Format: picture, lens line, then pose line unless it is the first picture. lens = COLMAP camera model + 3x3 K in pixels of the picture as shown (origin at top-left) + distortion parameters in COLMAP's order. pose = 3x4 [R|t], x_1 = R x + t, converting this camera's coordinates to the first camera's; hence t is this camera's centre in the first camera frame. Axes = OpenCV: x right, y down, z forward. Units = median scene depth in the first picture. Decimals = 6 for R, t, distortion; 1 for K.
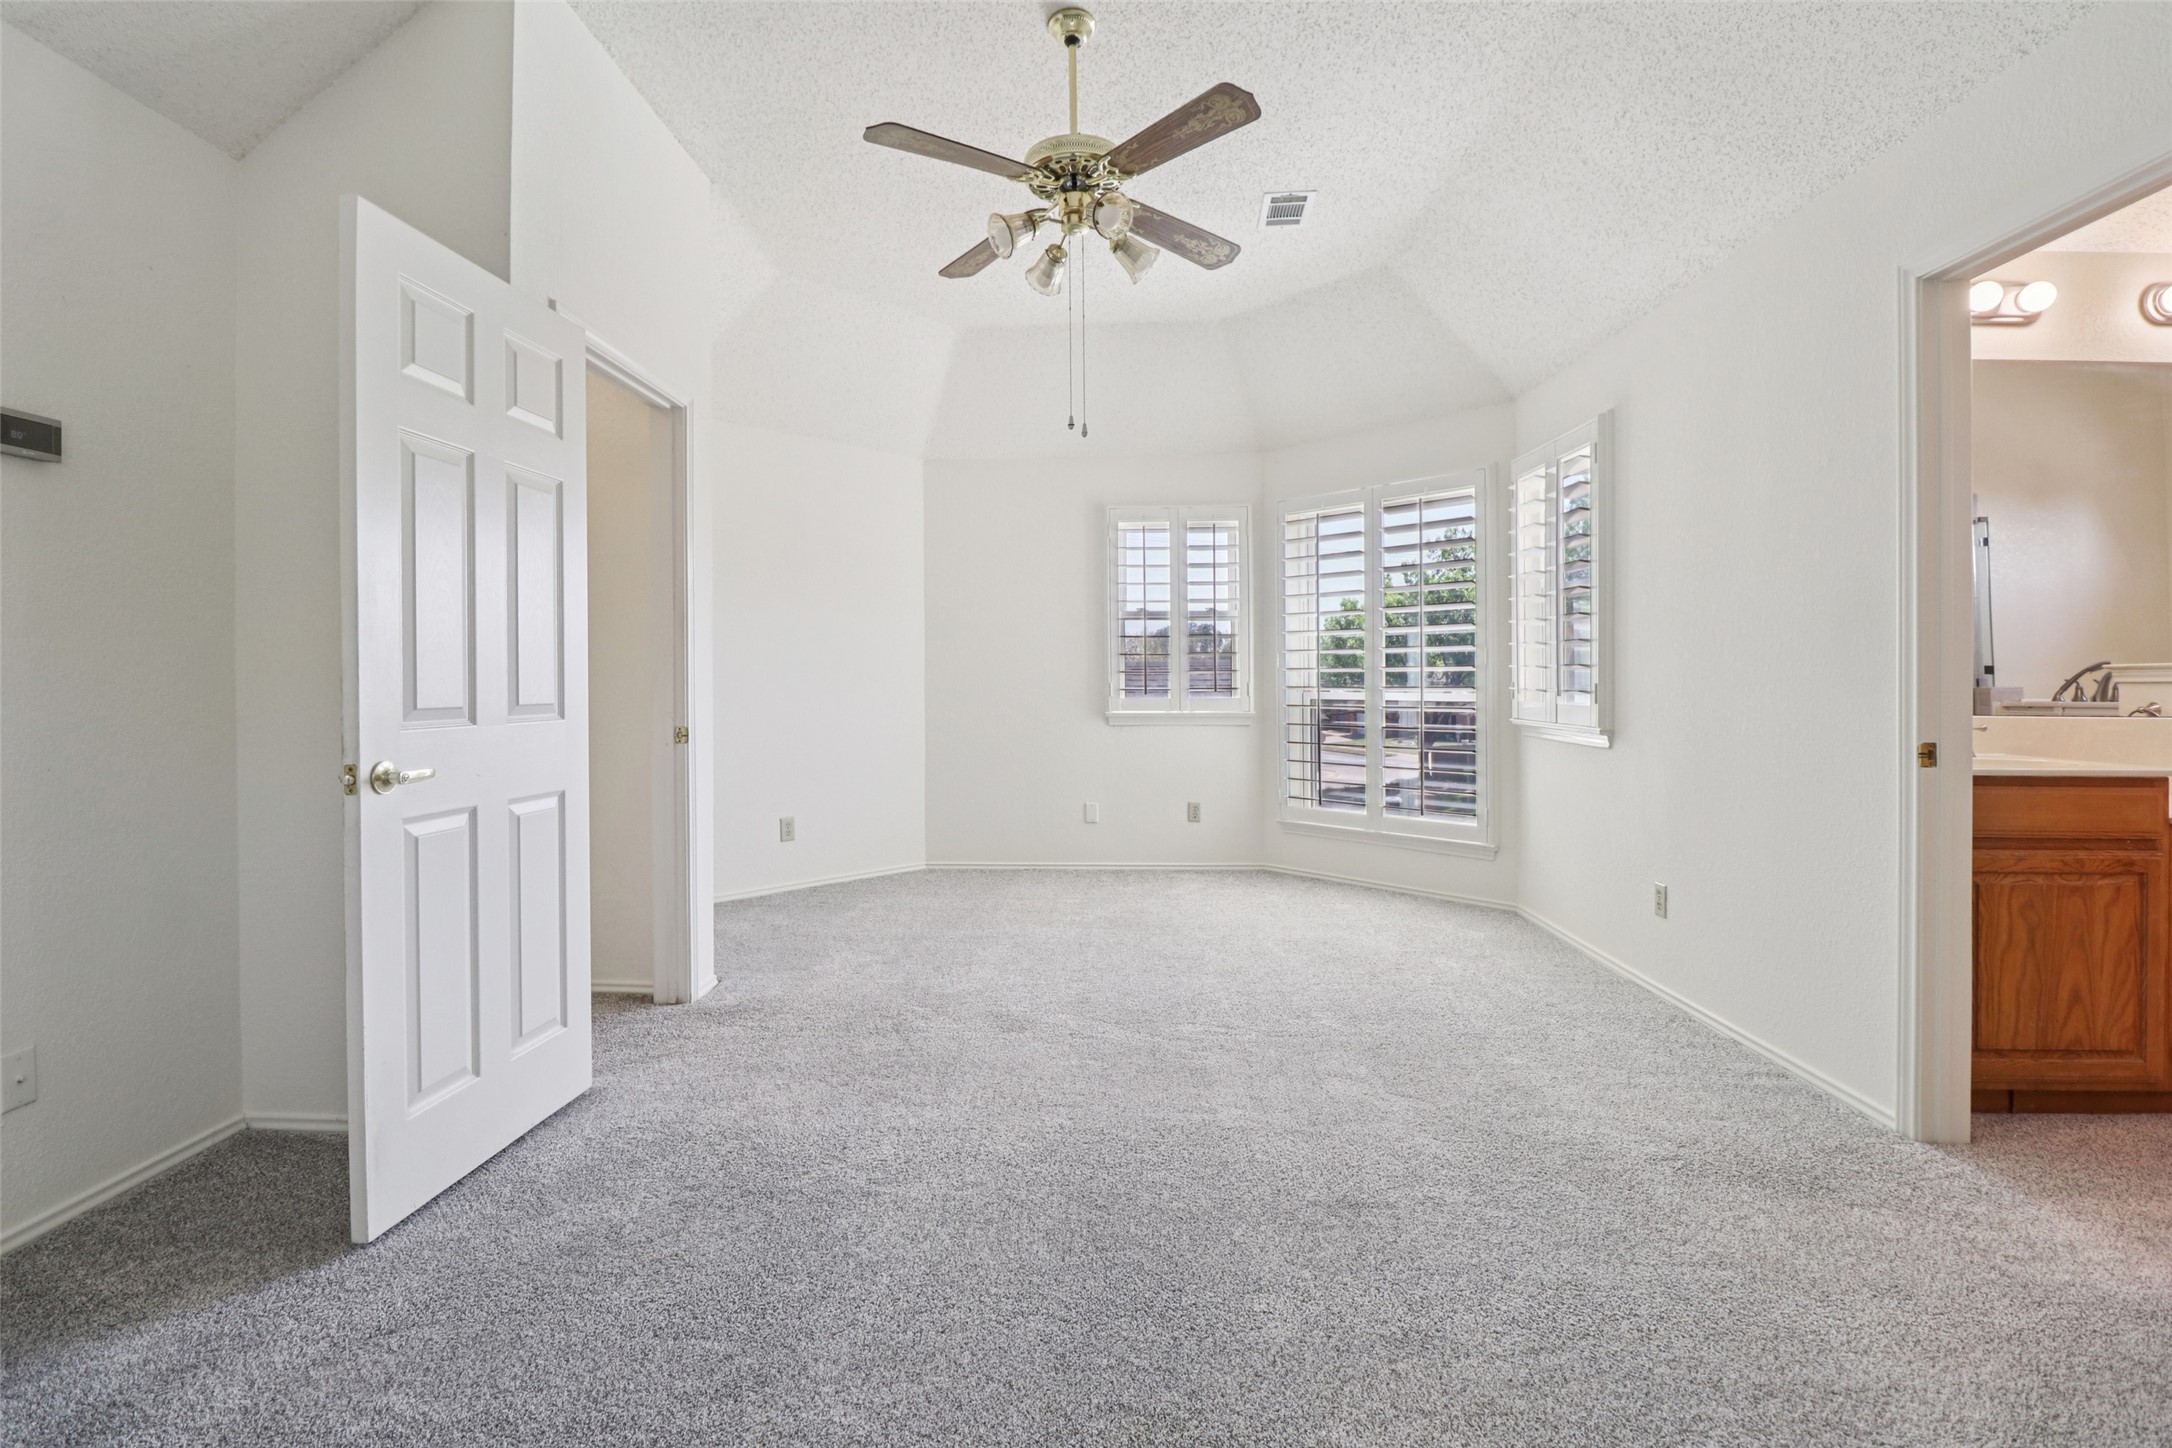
lens RADIAL K [[989.6, 0, 1076.7], [0, 989.6, 673.7], [0, 0, 1]] dist [0.005890, -0.014181]
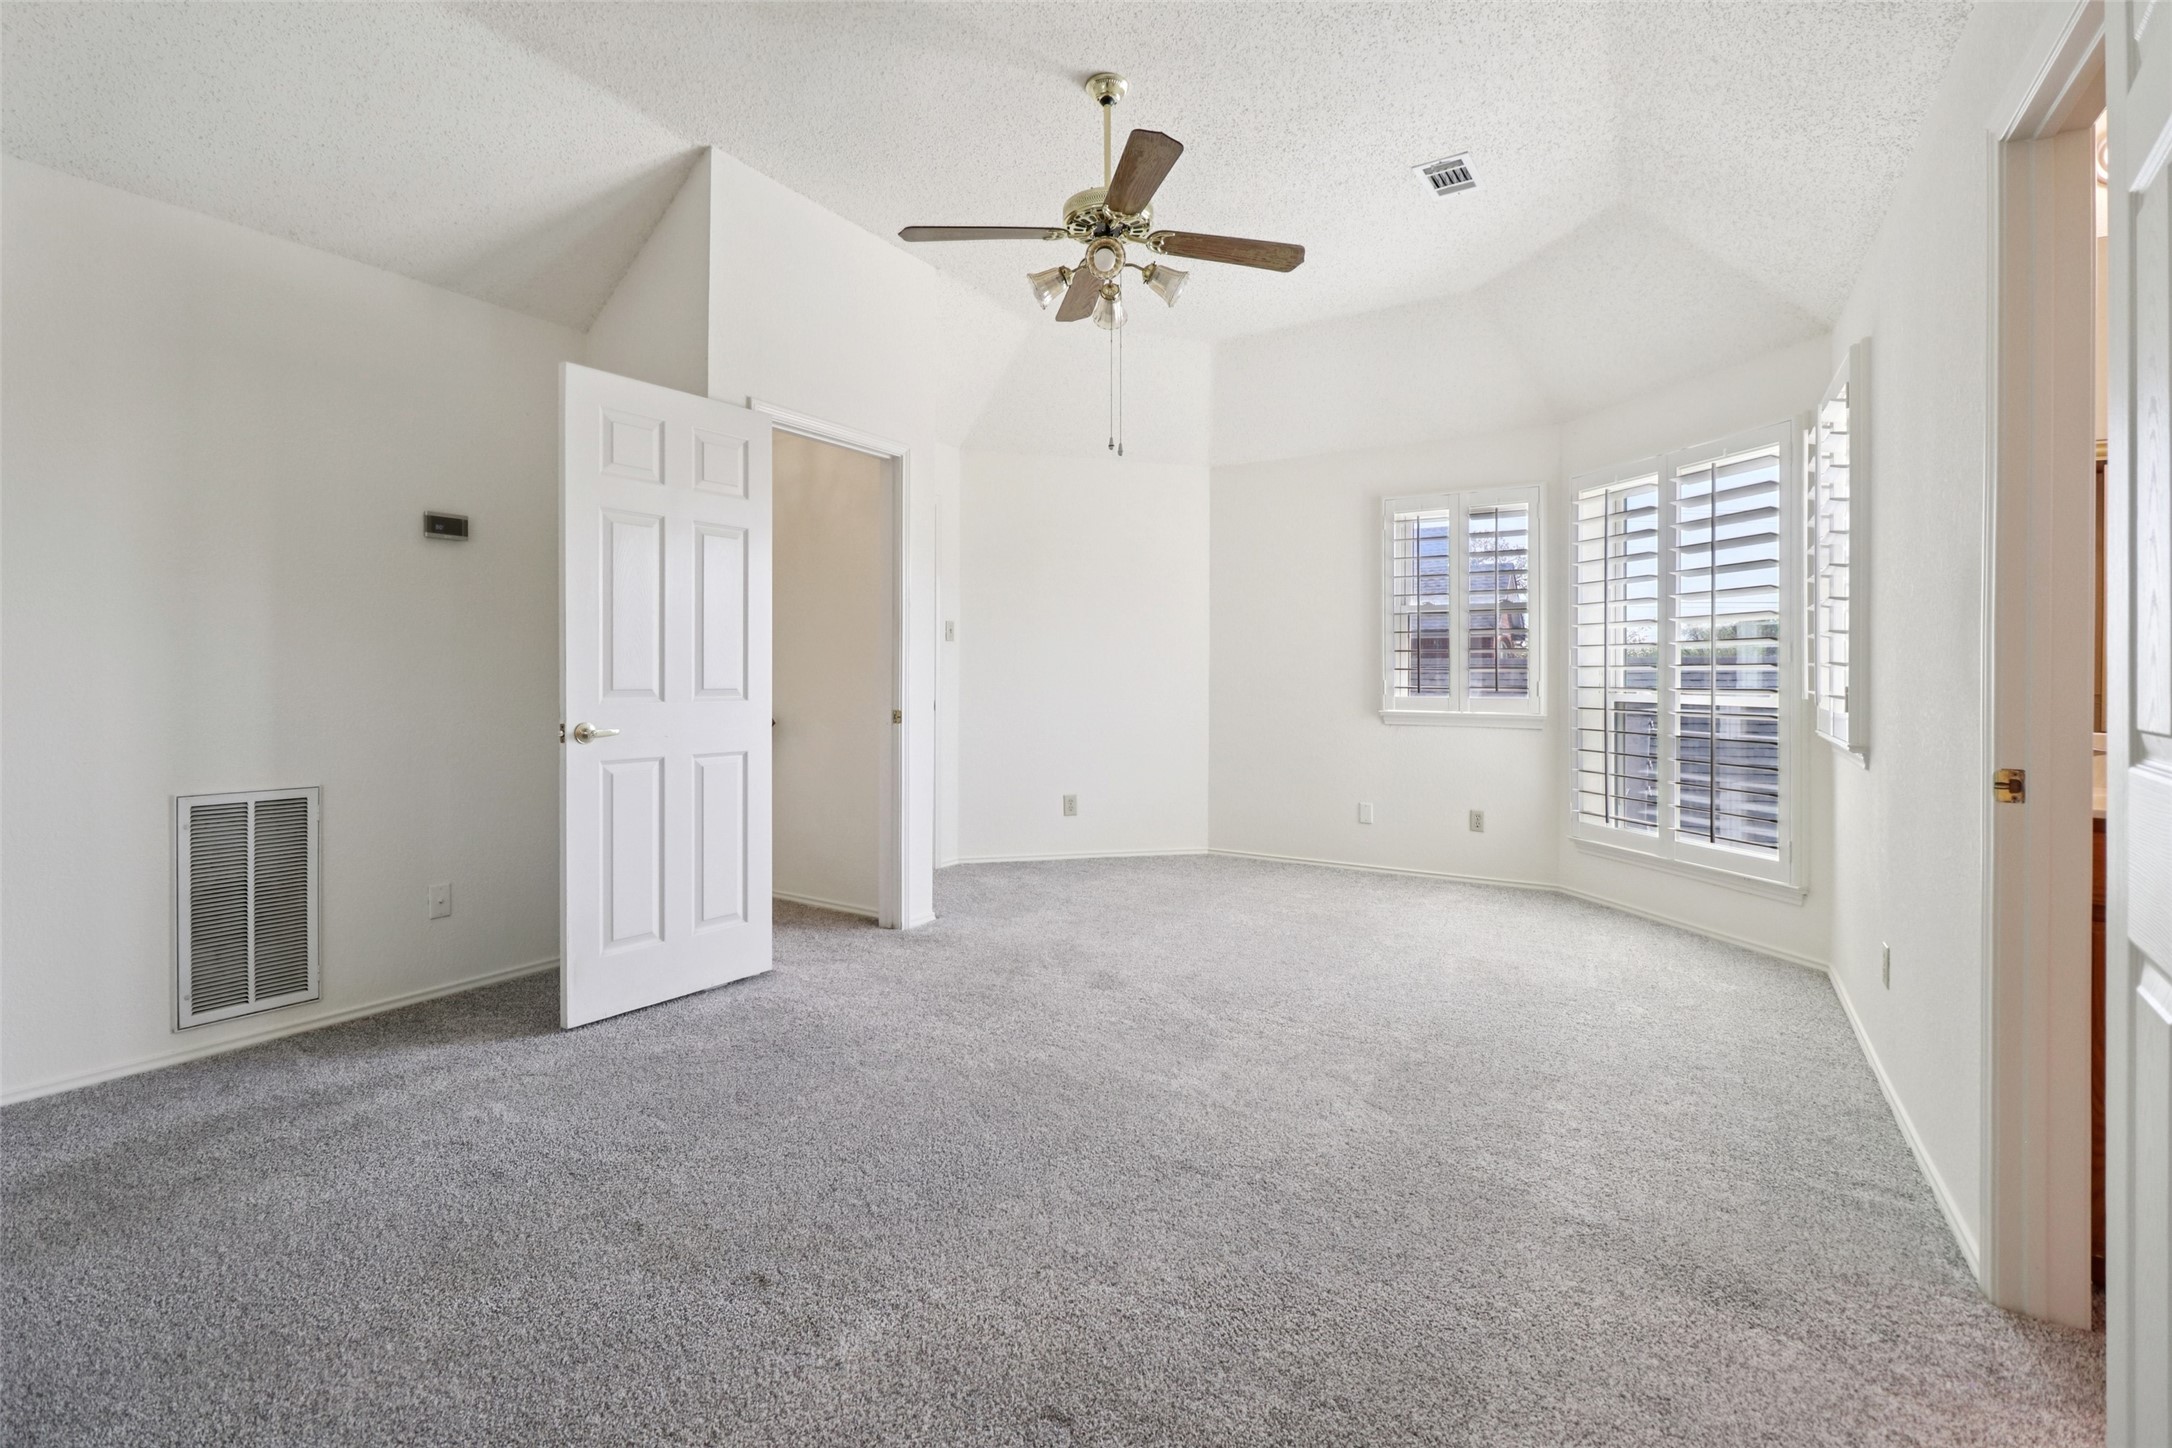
lens RADIAL K [[1003.0, 0, 1088.9], [0, 1003.0, 675.9], [0, 0, 1]] dist [-0.000414, -0.000535]
pose [[0.873651, 0.008697, -0.486476, 0.435298], [-0.005927, 0.999956, 0.007232, -0.000999], [0.486517, -0.003435, 0.873664, 0.003328]]
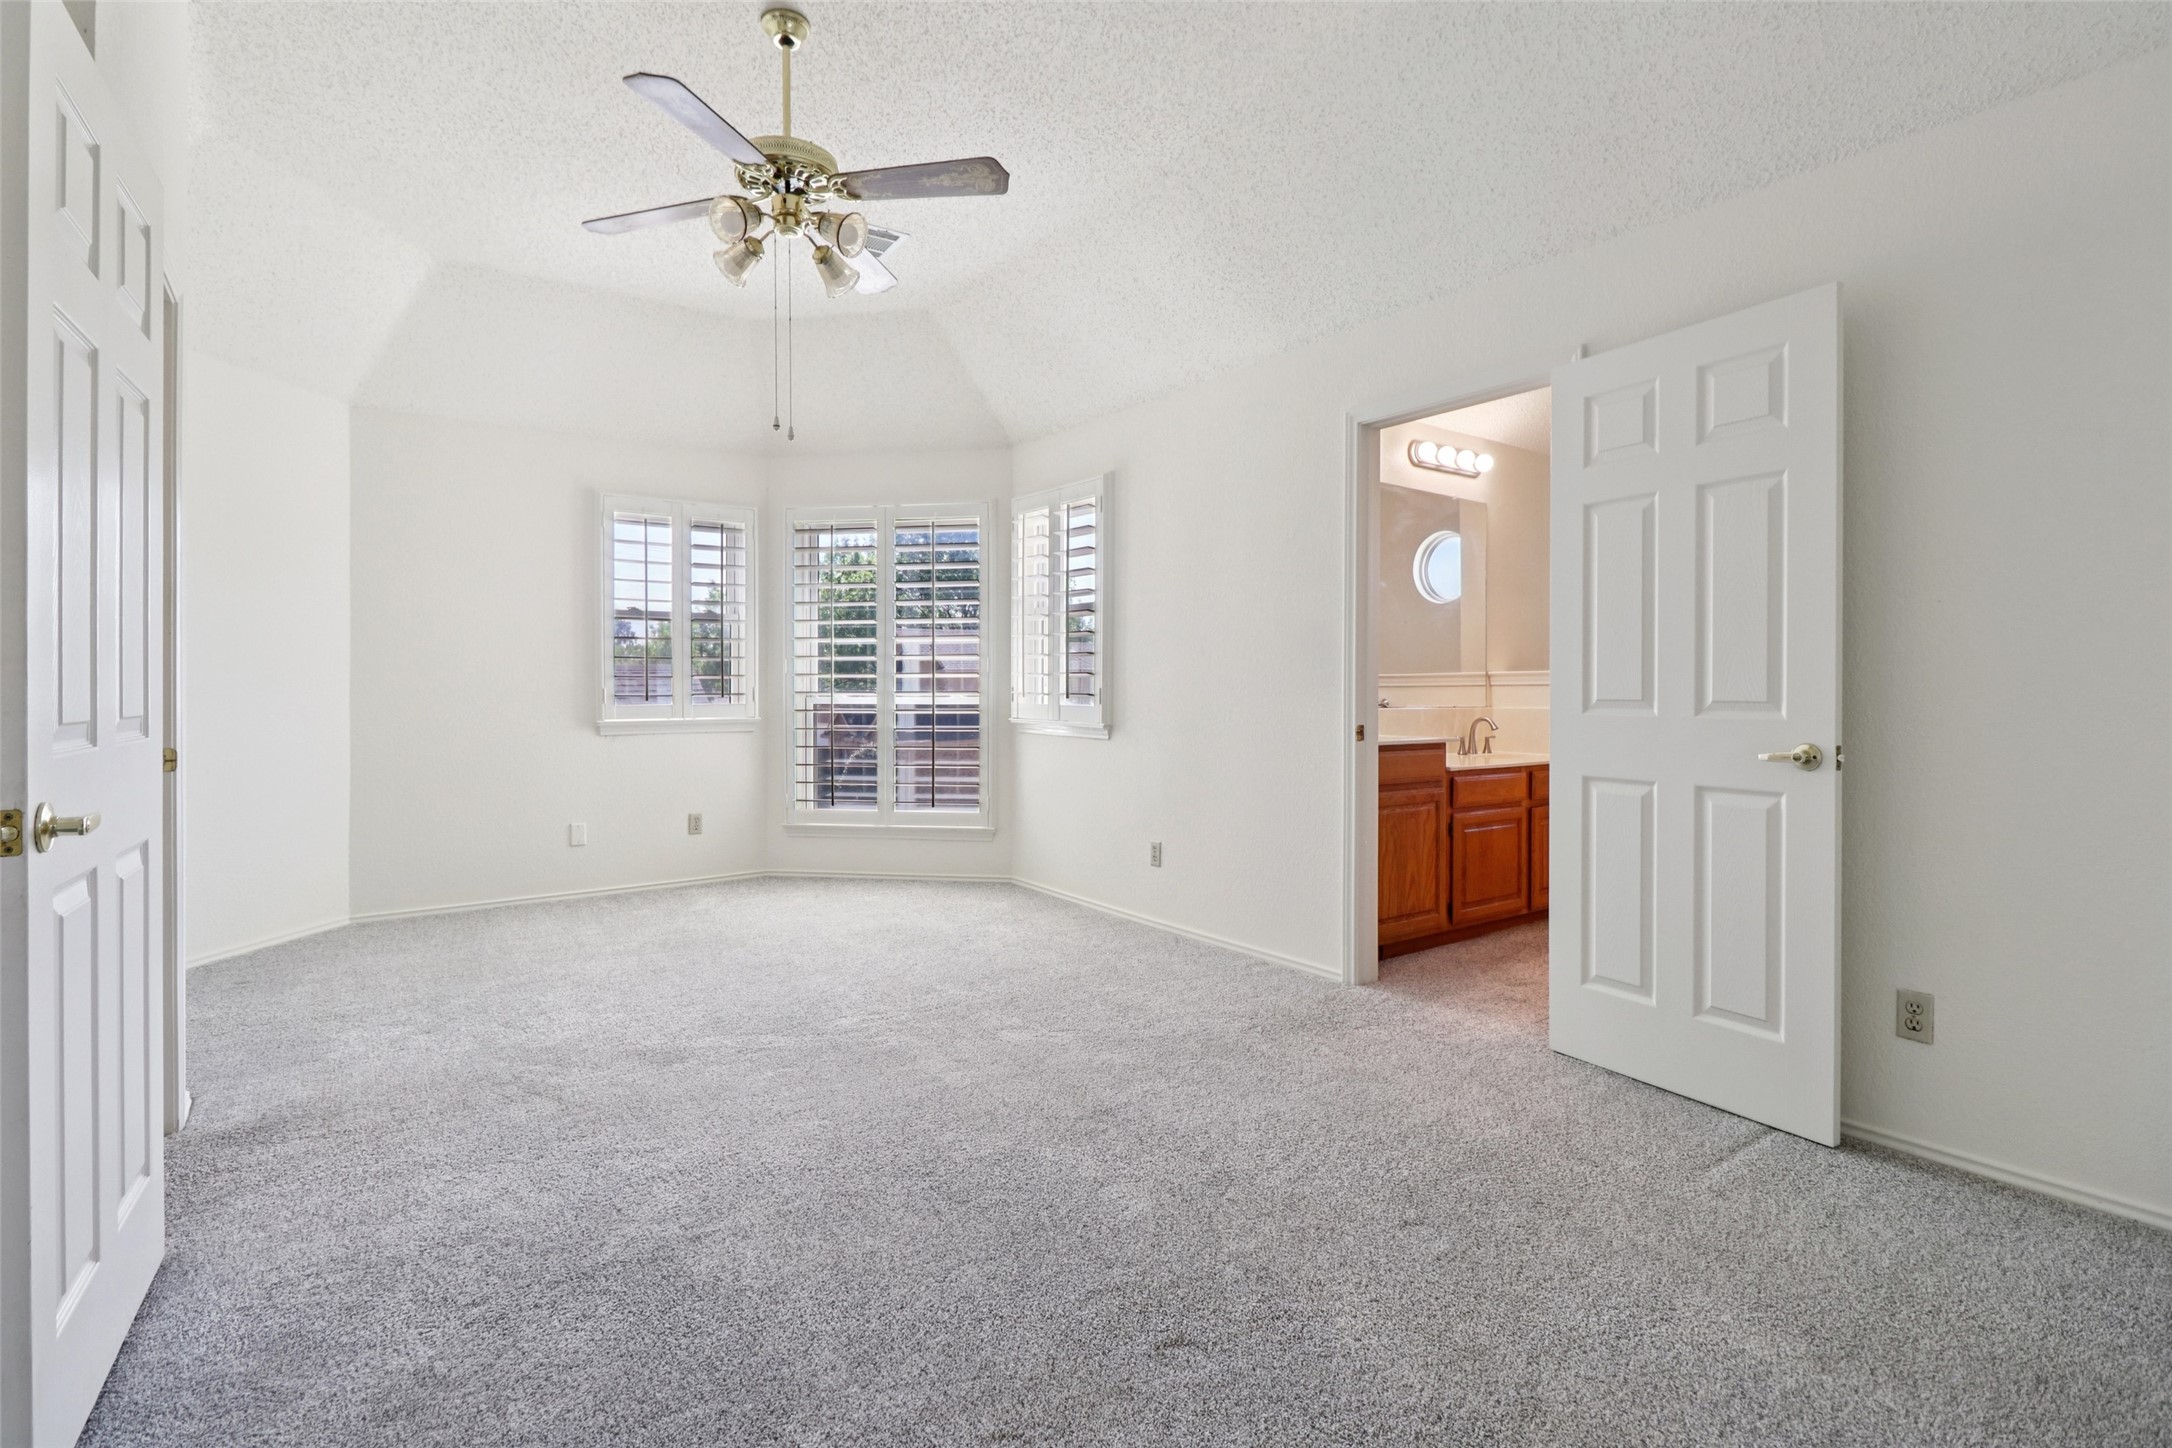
lens RADIAL K [[1003.4, 0, 1068.5], [0, 1003.4, 676.1], [0, 0, 1]] dist [-0.001348, -0.006204]
pose [[0.789233, 0.005124, 0.614072, -0.323806], [-0.002918, 0.999985, -0.004594, 0.001307], [-0.614087, 0.001834, 0.789236, 0.027656]]
